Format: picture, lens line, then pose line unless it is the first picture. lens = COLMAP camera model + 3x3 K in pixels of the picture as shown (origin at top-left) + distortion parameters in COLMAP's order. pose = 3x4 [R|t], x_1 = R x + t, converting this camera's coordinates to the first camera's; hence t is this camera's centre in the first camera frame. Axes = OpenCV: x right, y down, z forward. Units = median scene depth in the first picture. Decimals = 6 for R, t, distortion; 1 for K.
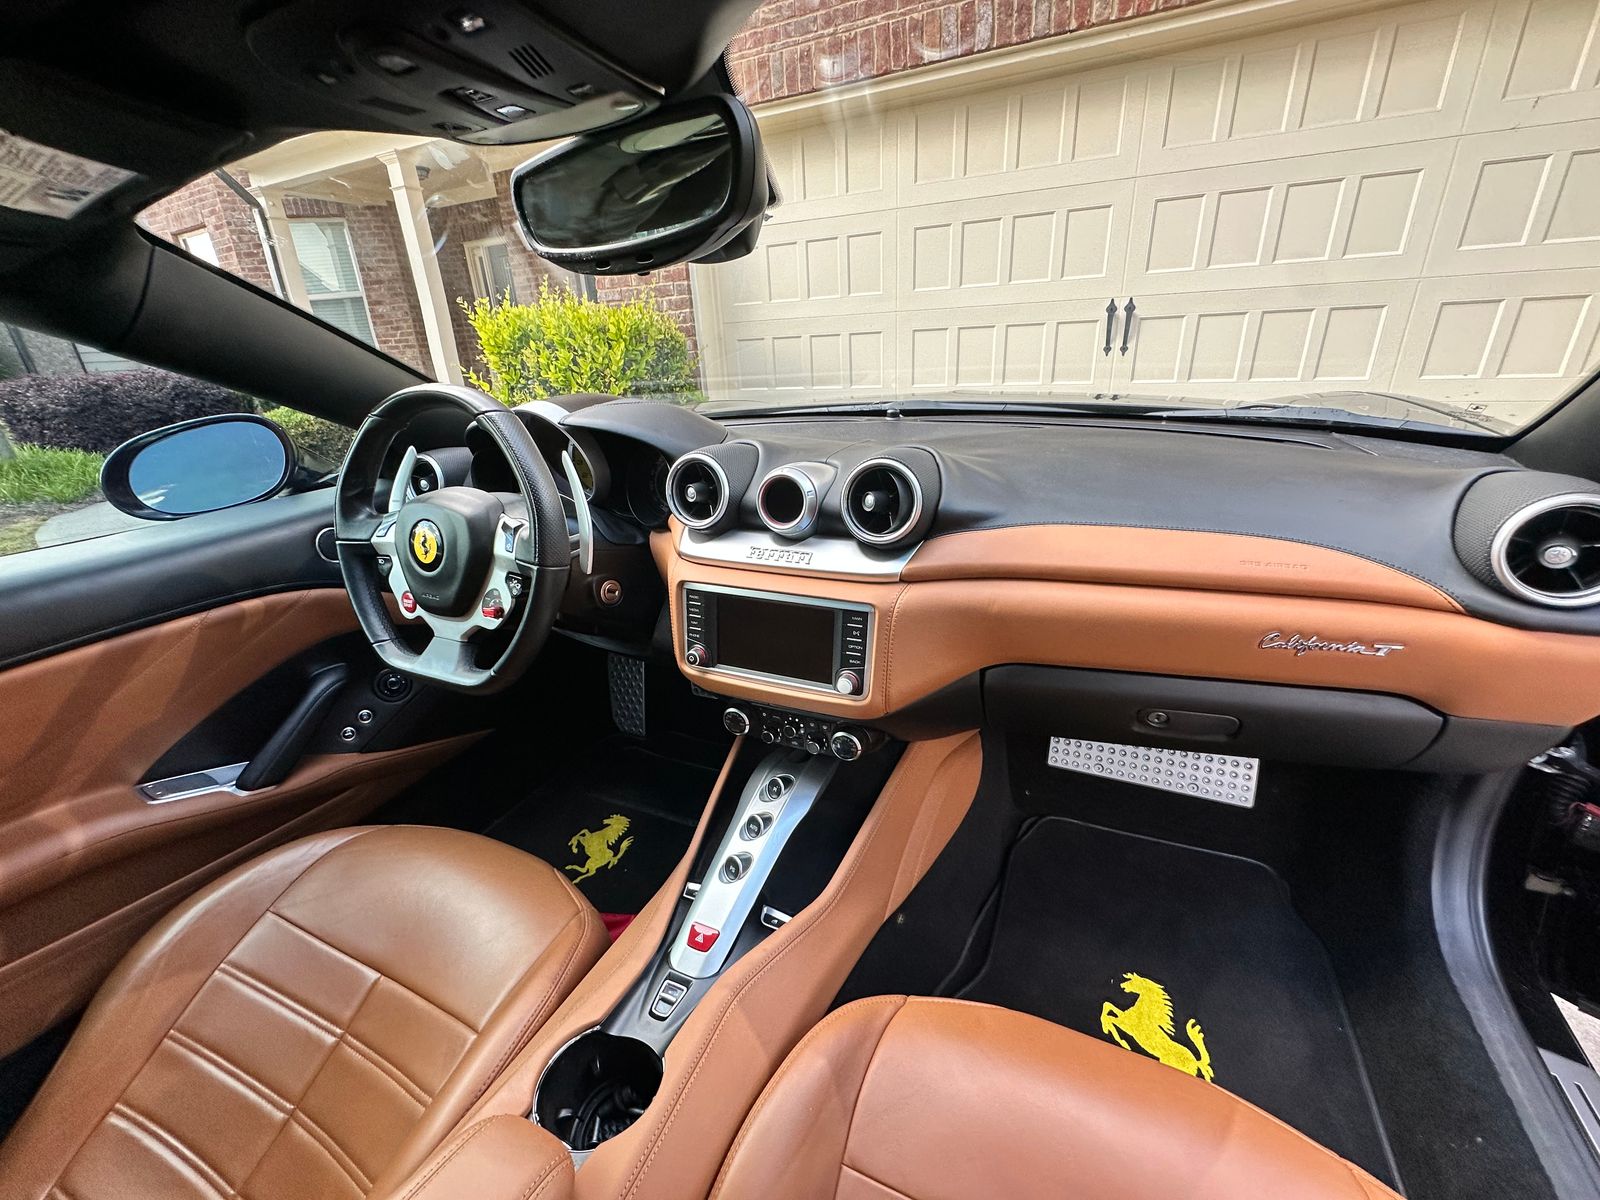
lens RADIAL K [[640.4, 0, 797.9], [0, 640.4, 601.2], [0, 0, 1]] dist [-0.007251, 0.000386]
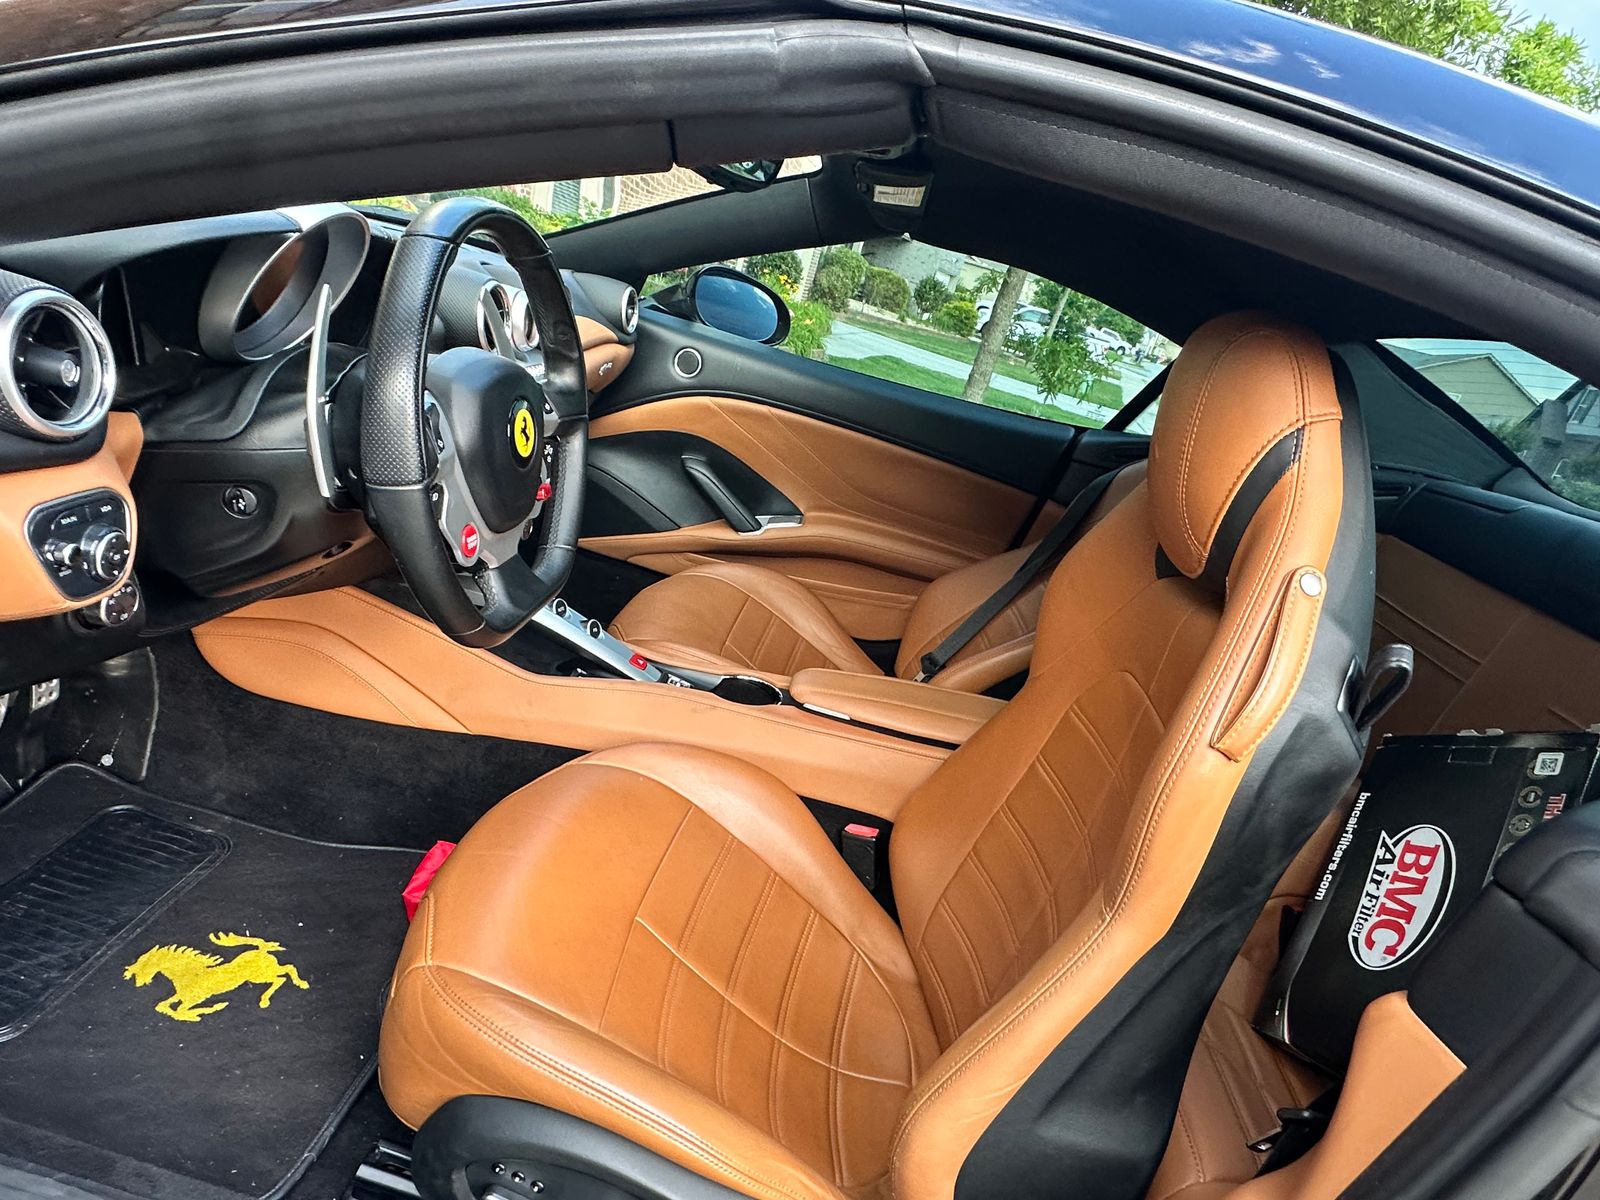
lens RADIAL K [[937.4, 0, 796.3], [0, 937.4, 623.7], [0, 0, 1]] dist [-0.007389, 0.002415]
pose [[-0.330667, -0.380074, 0.863830, -0.412081], [0.103863, 0.895104, 0.433592, -0.078849], [-0.938015, 0.233094, -0.256506, 0.249222]]
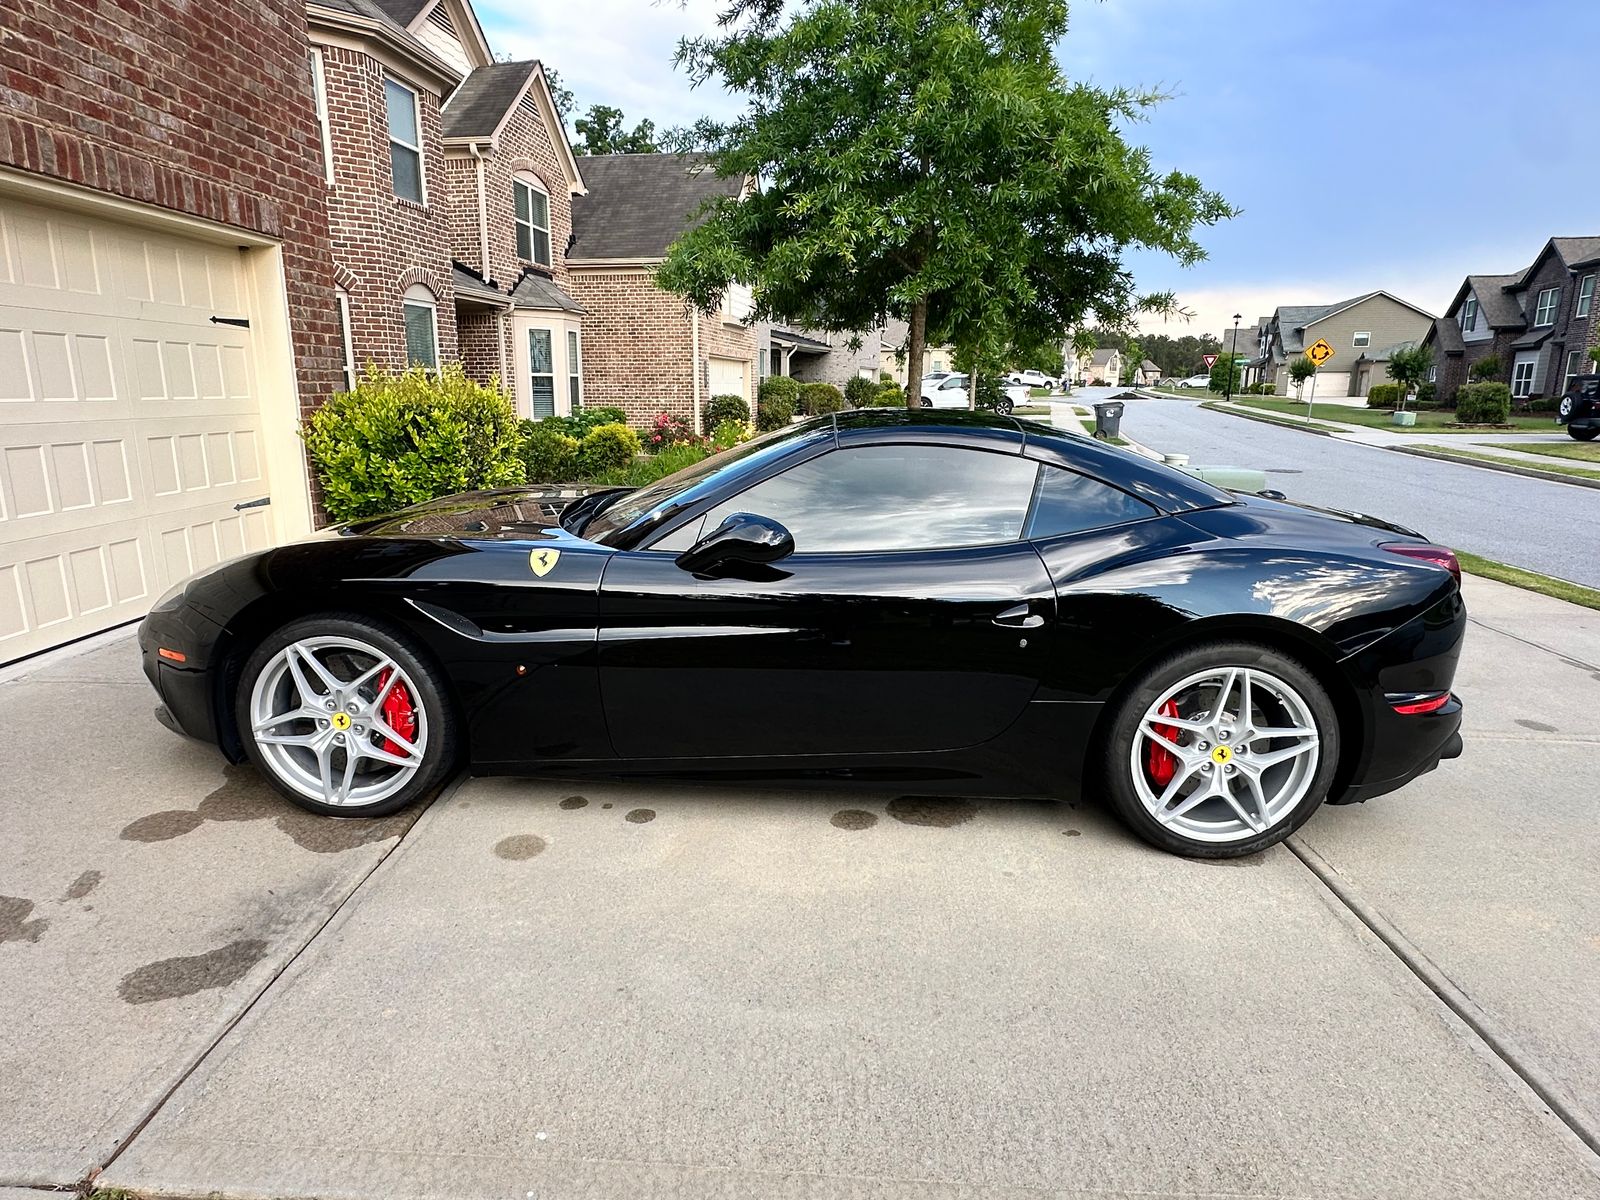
lens RADIAL K [[937.4, 0, 792.6], [0, 937.4, 599.5], [0, 0, 1]] dist [-0.007389, 0.002415]
pose [[-0.394500, -0.153836, 0.905927, -1.119723], [0.359462, 0.881486, 0.306219, -0.275411], [-0.845669, 0.446450, -0.292448, 0.564982]]
